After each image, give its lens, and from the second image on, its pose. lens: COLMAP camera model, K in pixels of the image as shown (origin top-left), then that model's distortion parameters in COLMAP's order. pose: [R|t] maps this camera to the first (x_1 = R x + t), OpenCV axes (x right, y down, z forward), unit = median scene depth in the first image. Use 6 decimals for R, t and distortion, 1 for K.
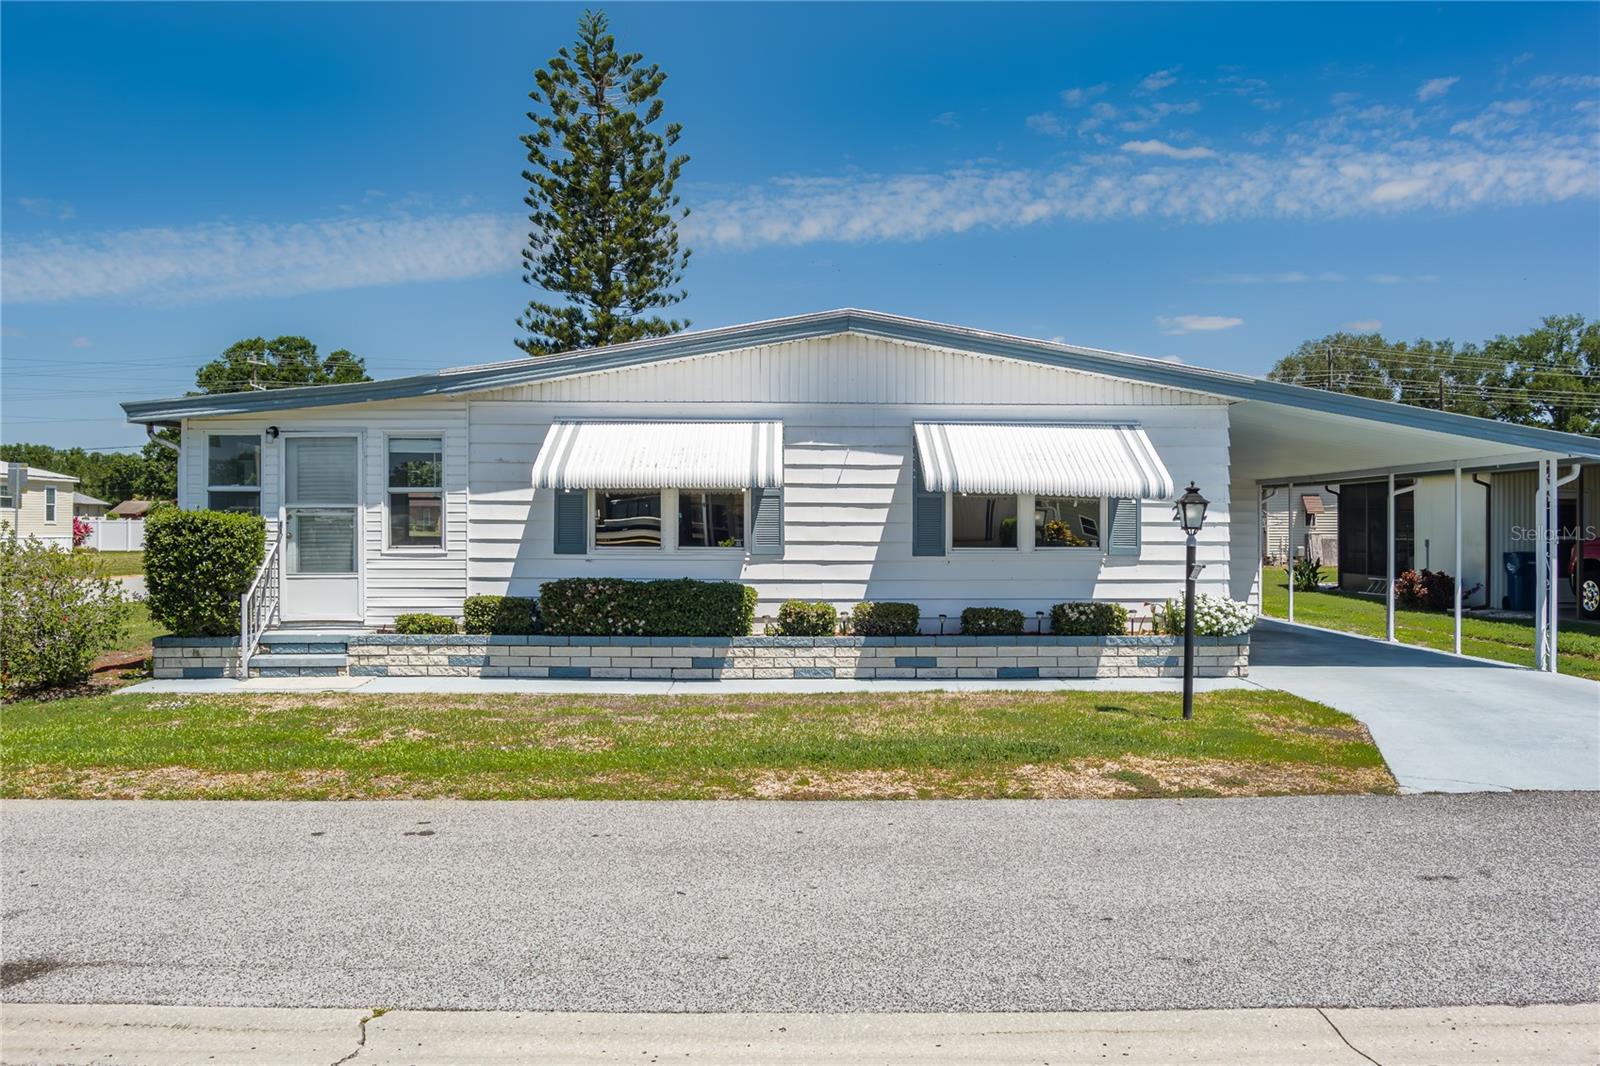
lens RADIAL K [[1288.9, 0, 804.3], [0, 1288.9, 526.4], [0, 0, 1]] dist [-0.057654, -0.006672]
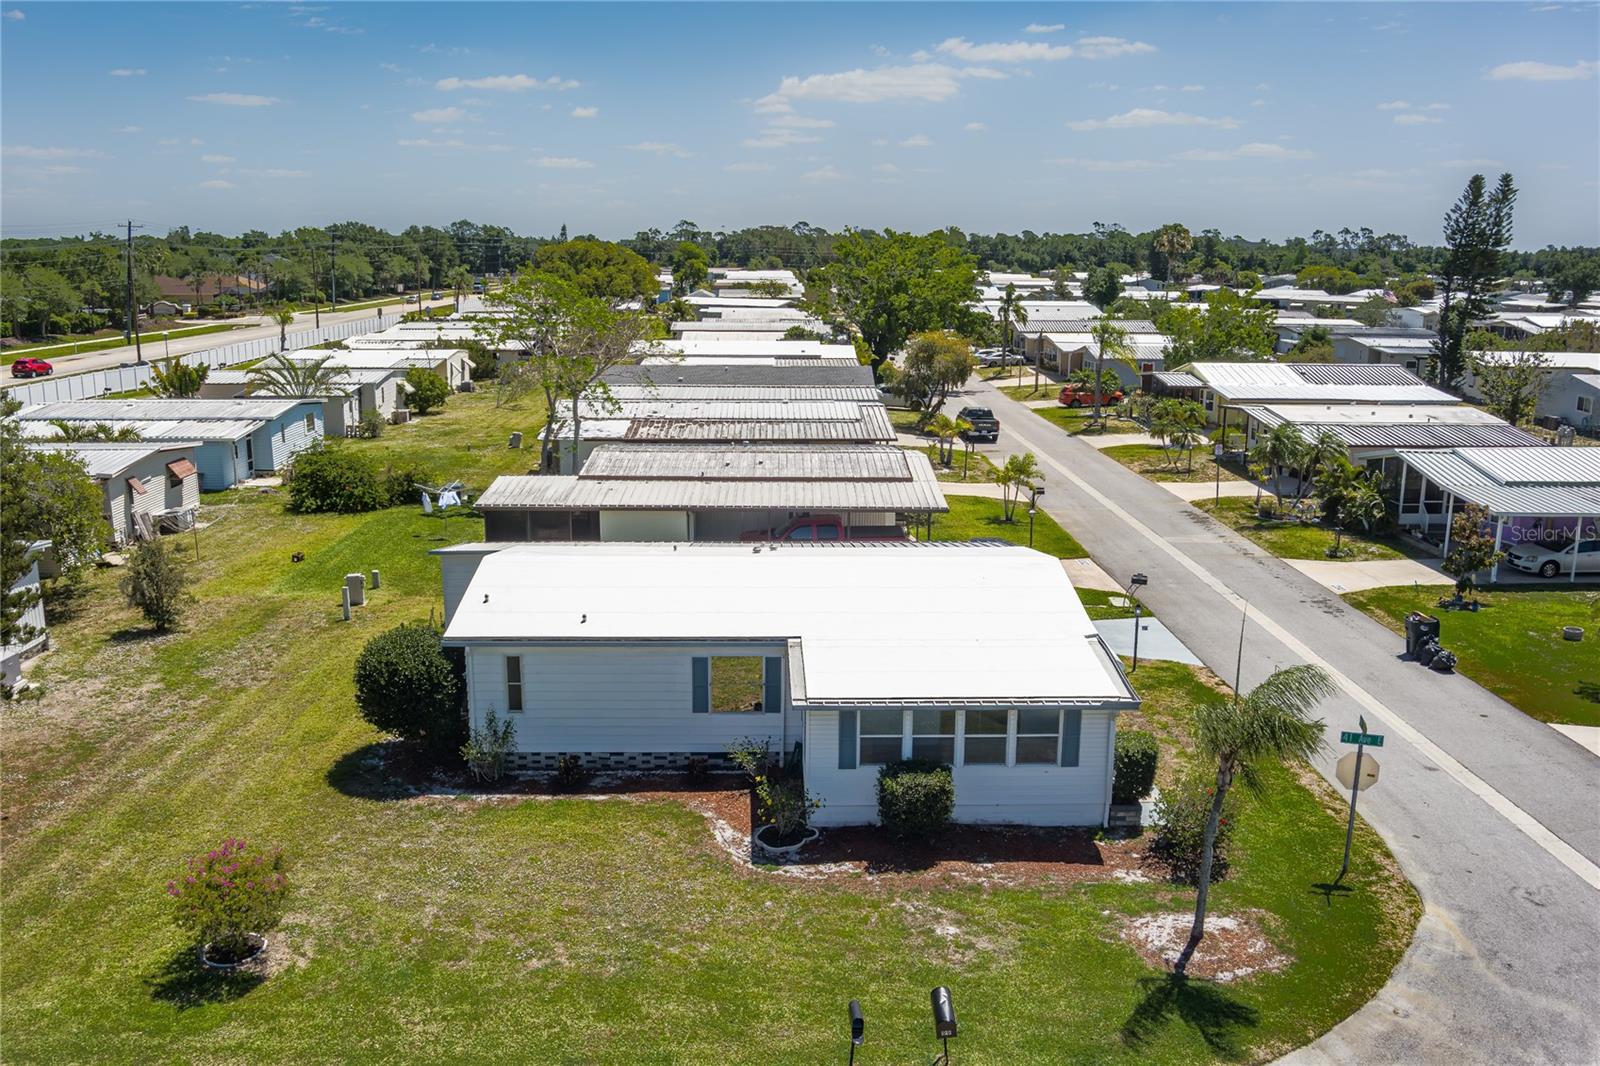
lens RADIAL K [[1296.8, 0, 800.0], [0, 1296.8, 533.0], [0, 0, 1]] dist [-0.066738, -0.003227]
pose [[-0.013413, -0.220413, 0.975314, -2.260042], [-0.002911, 0.975407, 0.220394, -0.732319], [-0.999906, 0.000117, -0.013724, 1.492333]]
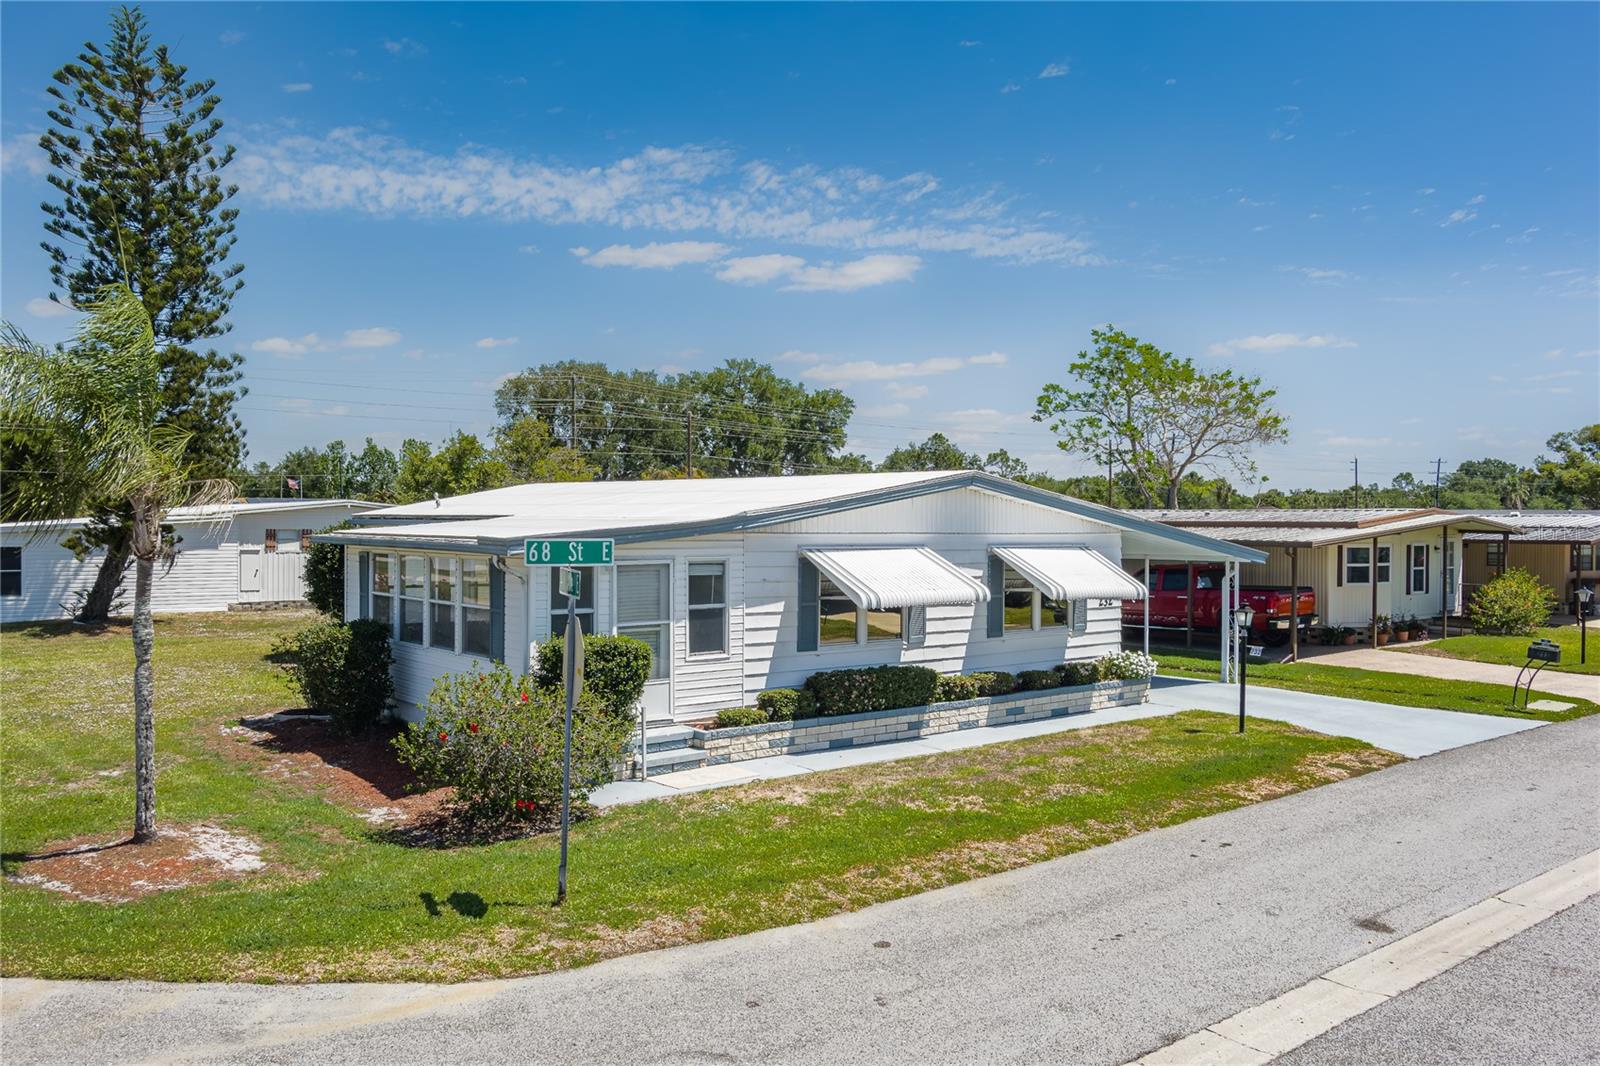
lens RADIAL K [[1288.9, 0, 804.3], [0, 1288.9, 526.4], [0, 0, 1]] dist [-0.057654, -0.006672]
pose [[0.778198, -0.000466, 0.628018, -1.005496], [-0.003979, 0.999976, 0.005674, -0.112186], [-0.628006, -0.006914, 0.778178, -0.001793]]
